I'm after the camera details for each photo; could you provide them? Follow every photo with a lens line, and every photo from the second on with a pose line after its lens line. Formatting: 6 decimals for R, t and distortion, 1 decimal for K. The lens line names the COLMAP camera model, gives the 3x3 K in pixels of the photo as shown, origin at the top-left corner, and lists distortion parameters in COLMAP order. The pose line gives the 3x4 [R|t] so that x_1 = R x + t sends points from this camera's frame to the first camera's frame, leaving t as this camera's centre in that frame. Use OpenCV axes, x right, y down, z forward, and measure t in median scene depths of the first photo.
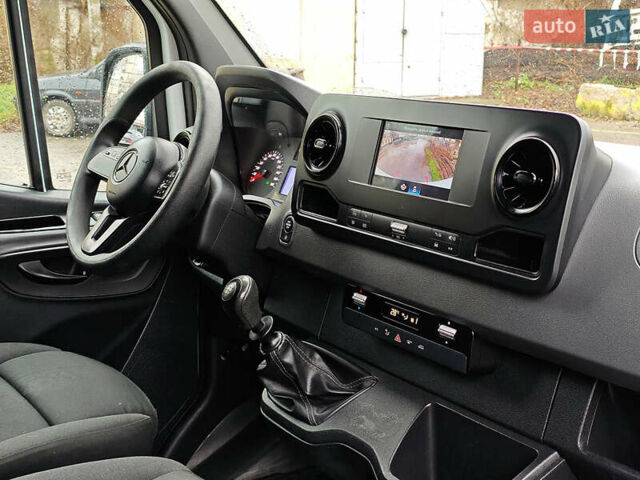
lens RADIAL K [[935.2, 0, 320.0], [0, 935.2, 240.0], [0, 0, 1]] dist [0.170638, -0.719214]
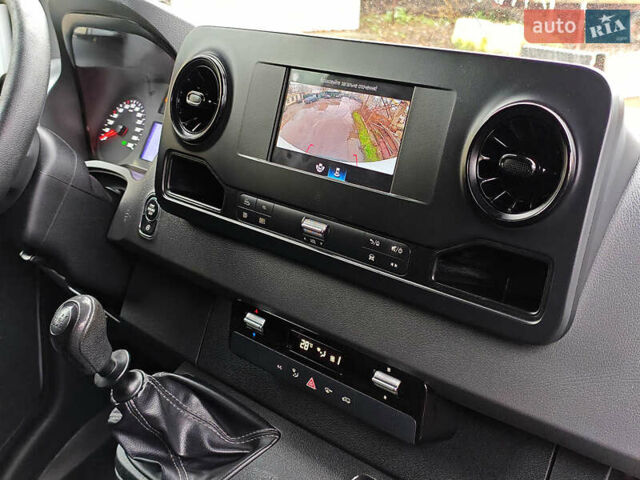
lens RADIAL K [[935.2, 0, 320.0], [0, 935.2, 240.0], [0, 0, 1]] dist [0.170638, -0.719214]
pose [[0.990981, -0.011955, 0.133467, -0.002454], [0.002595, 0.997538, 0.070080, -0.048232], [-0.133977, -0.069102, 0.988572, 0.299514]]
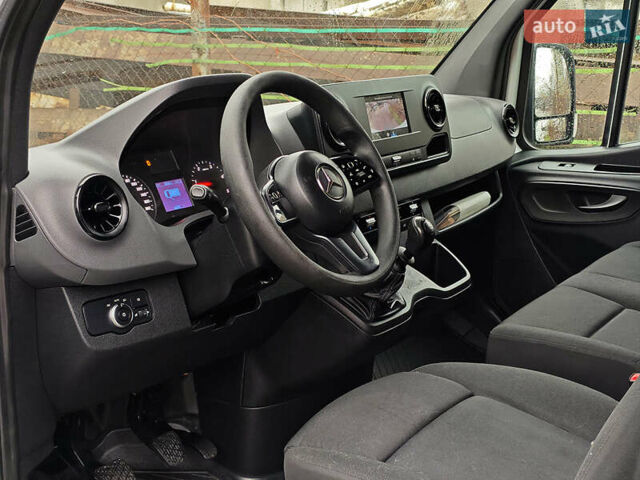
lens RADIAL K [[935.2, 0, 320.0], [0, 935.2, 240.0], [0, 0, 1]] dist [0.170638, -0.719214]
pose [[-0.368908, -0.211888, 0.904992, -1.247282], [0.193849, 0.934718, 0.297867, -0.357619], [-0.909027, 0.285317, -0.303750, 1.523135]]
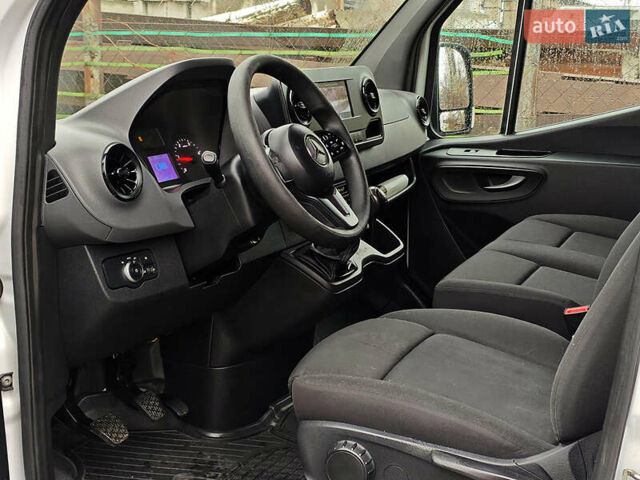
lens RADIAL K [[935.2, 0, 320.0], [0, 935.2, 240.0], [0, 0, 1]] dist [0.170638, -0.719214]
pose [[-0.509173, -0.189152, 0.839621, -1.333489], [0.170806, 0.933938, 0.313982, -0.375334], [-0.843545, 0.303284, -0.443228, 1.755200]]
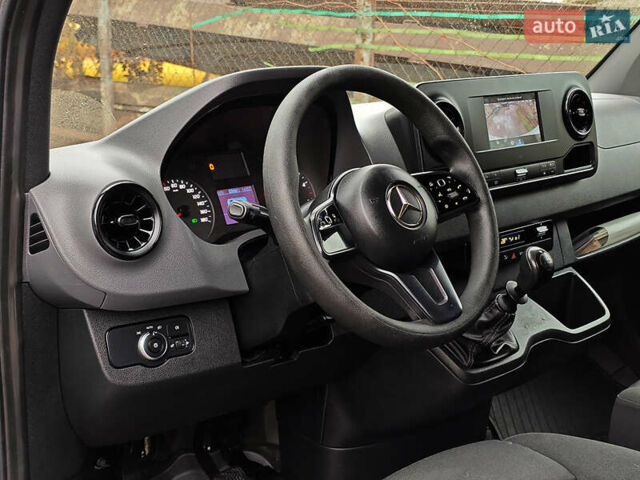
lens RADIAL K [[935.2, 0, 320.0], [0, 935.2, 240.0], [0, 0, 1]] dist [0.170638, -0.719214]
pose [[-0.171313, -0.245017, 0.954263, -1.083548], [0.187074, 0.942871, 0.275677, -0.320026], [-0.967293, 0.225745, -0.115690, 1.346132]]
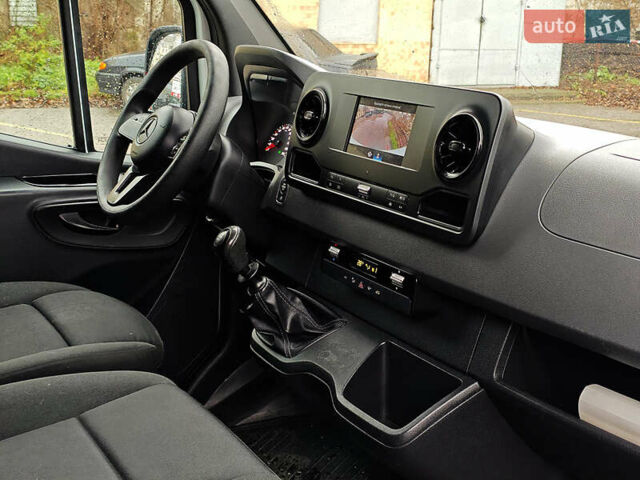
lens RADIAL K [[935.2, 0, 320.0], [0, 935.2, 240.0], [0, 0, 1]] dist [0.170638, -0.719214]
pose [[0.995597, 0.046345, -0.081473, 0.118047], [-0.045115, 0.998839, 0.016872, 0.030255], [0.082160, -0.013123, 0.996533, -0.148168]]
